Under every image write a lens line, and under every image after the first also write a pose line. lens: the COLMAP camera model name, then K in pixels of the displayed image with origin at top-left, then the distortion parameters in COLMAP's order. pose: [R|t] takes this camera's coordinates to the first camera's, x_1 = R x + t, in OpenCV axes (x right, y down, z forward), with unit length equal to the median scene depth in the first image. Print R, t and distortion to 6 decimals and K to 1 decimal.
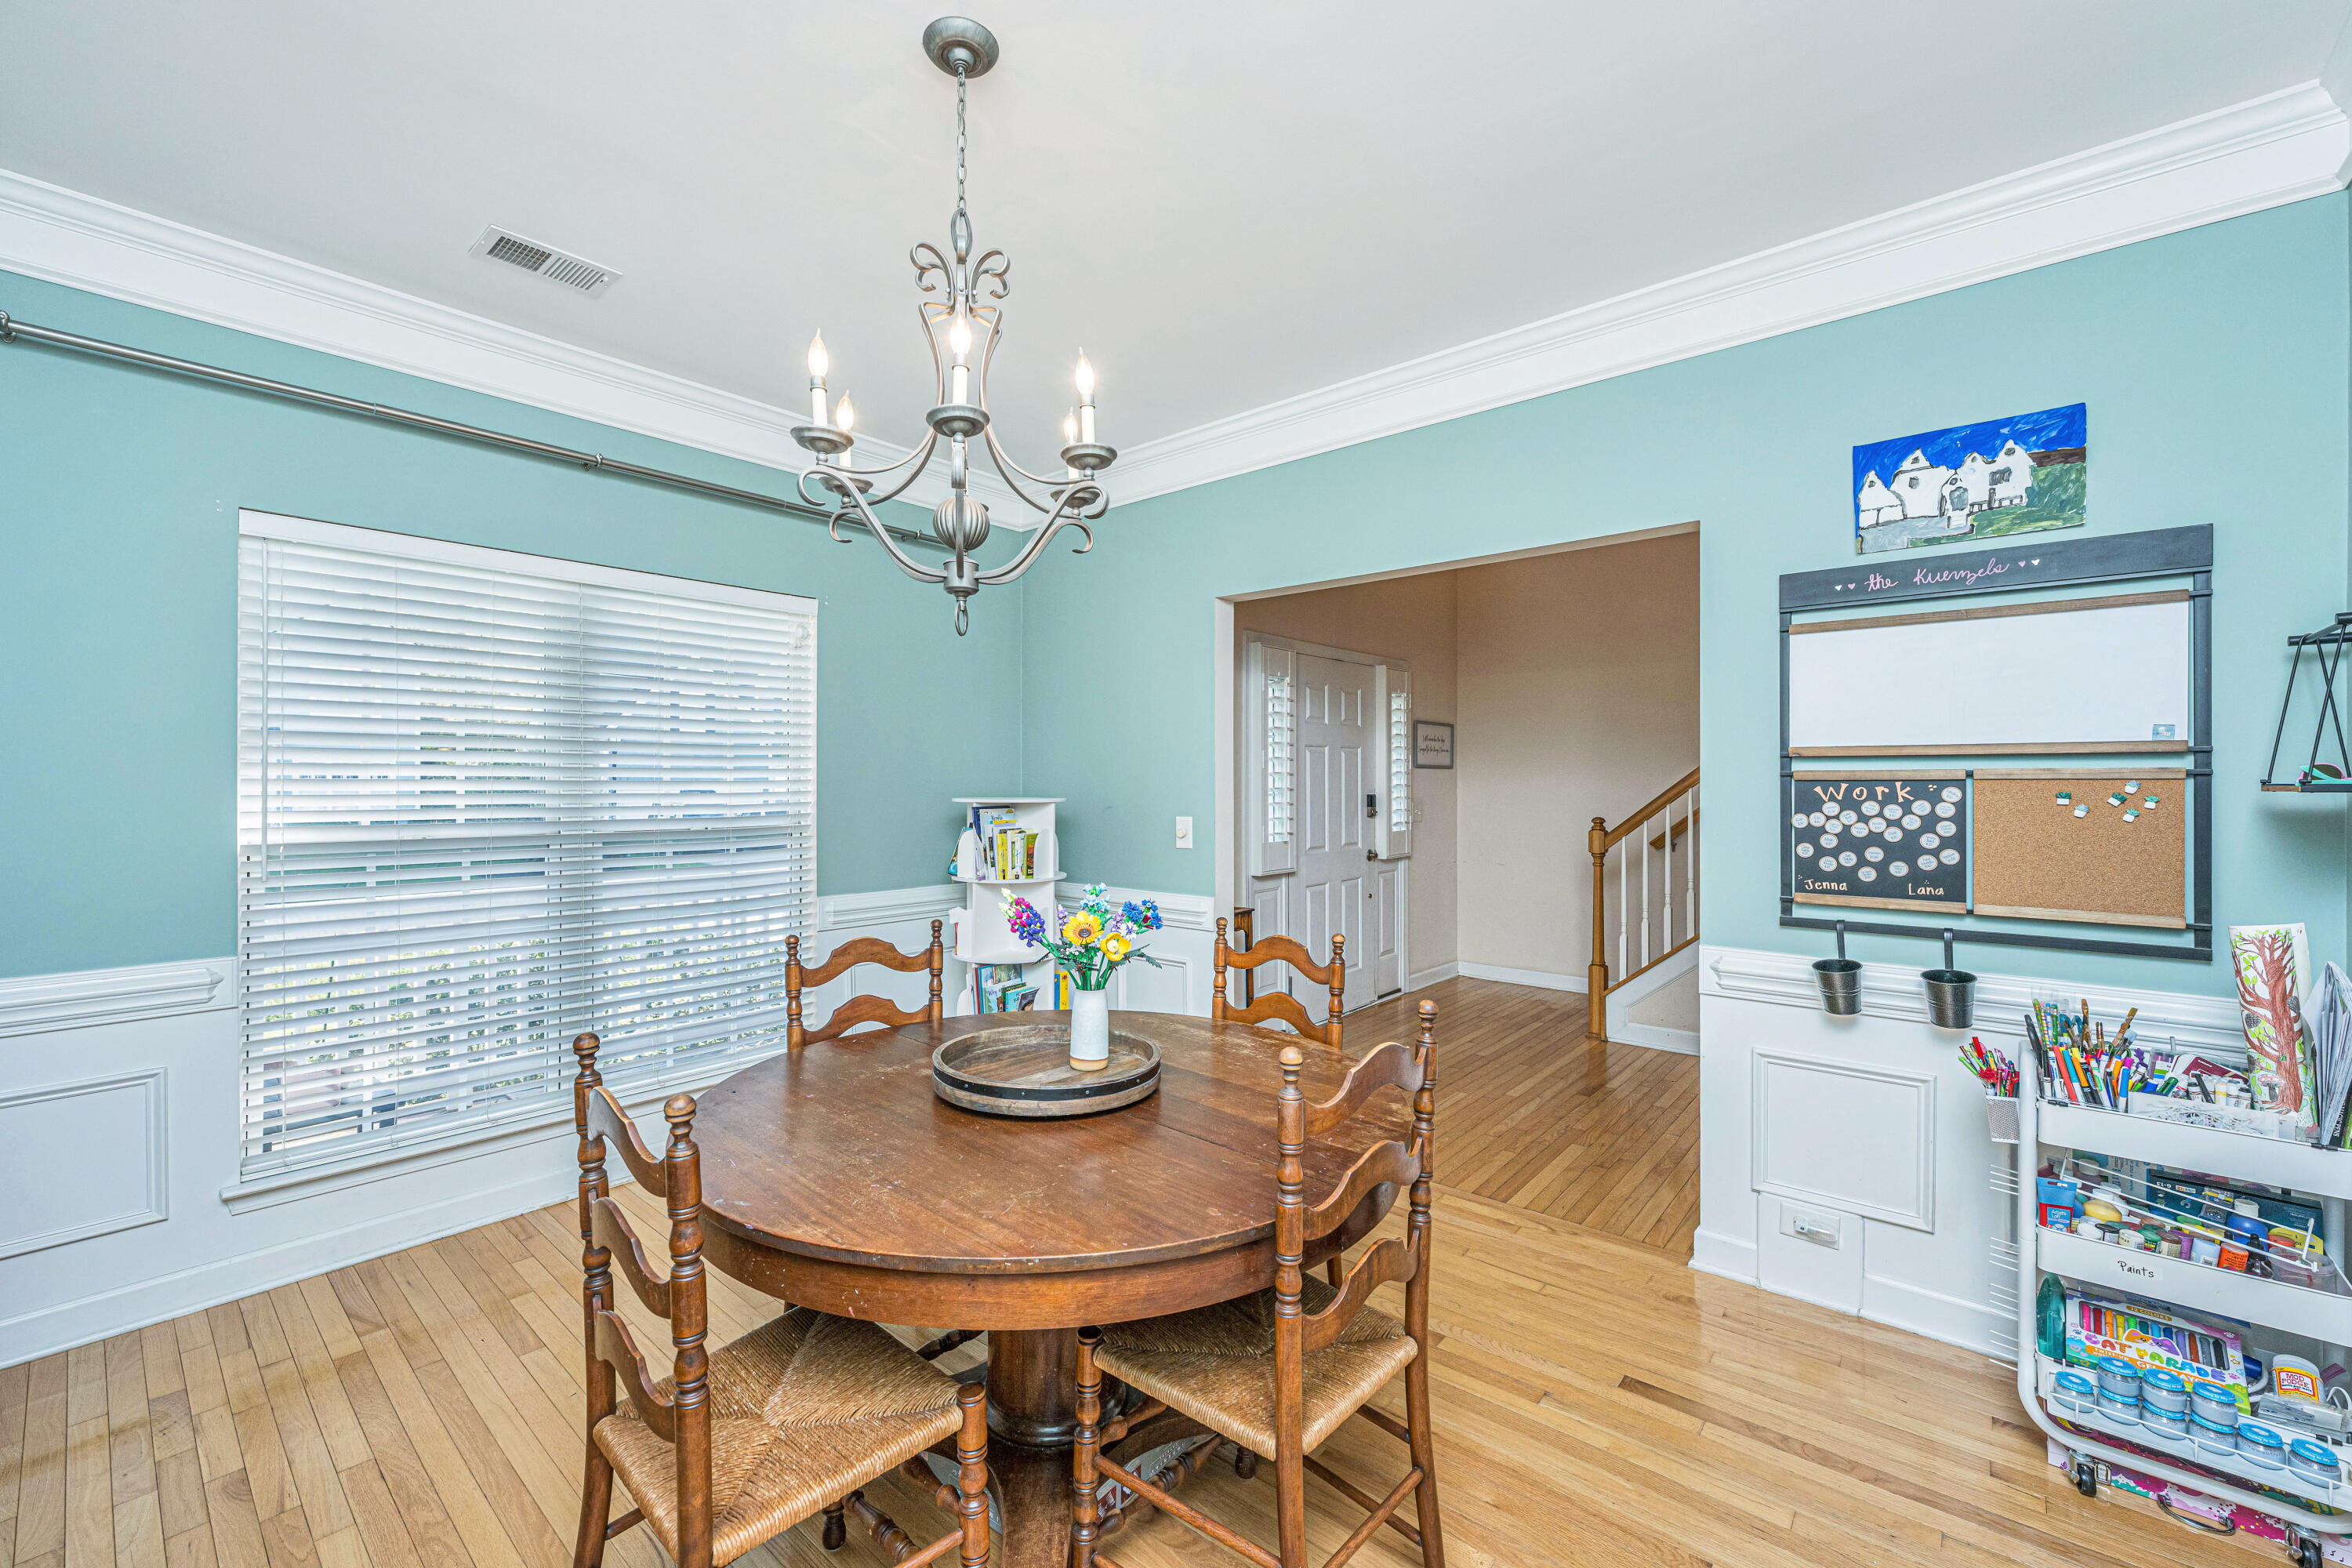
lens RADIAL K [[959.9, 0, 1180.8], [0, 959.9, 786.8], [0, 0, 1]] dist [0.002441, -0.001236]
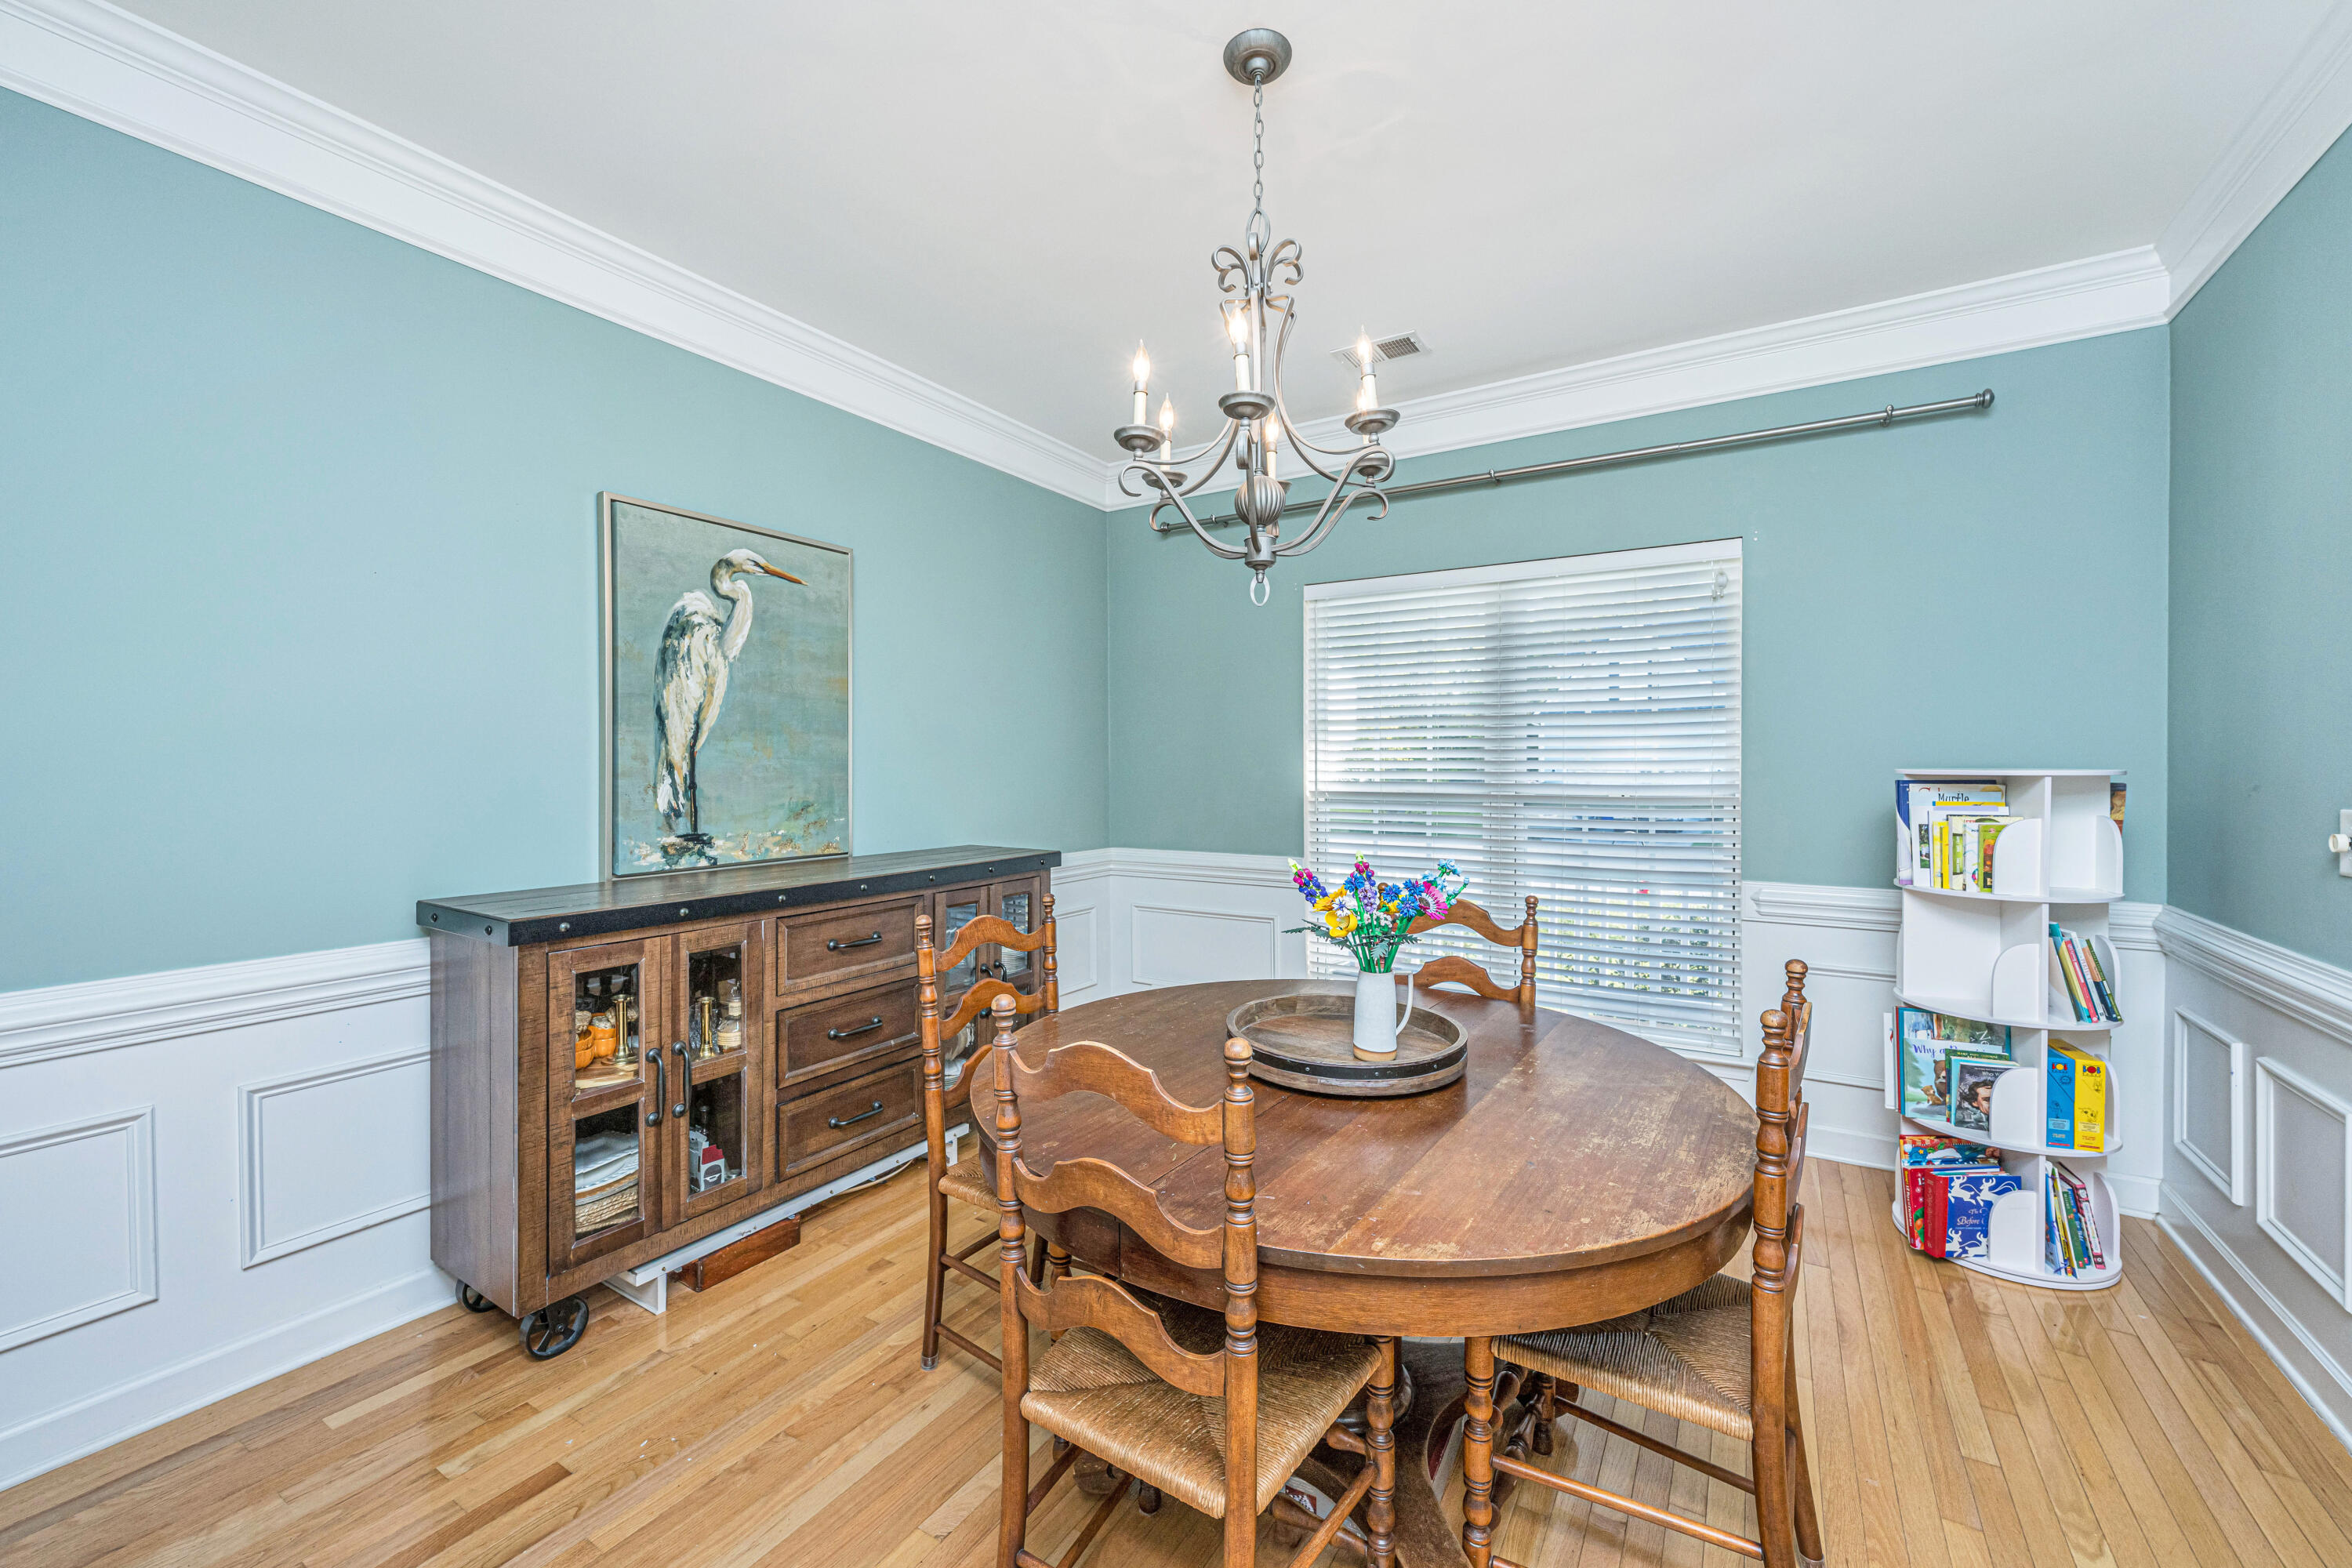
lens RADIAL K [[959.9, 0, 1191.2], [0, 959.9, 770.1], [0, 0, 1]] dist [0.002441, -0.001236]
pose [[0.148096, 0.007881, -0.988942, 0.628287], [-0.004440, 0.999963, 0.007304, 0.015885], [0.988963, 0.003309, 0.148125, 0.579420]]
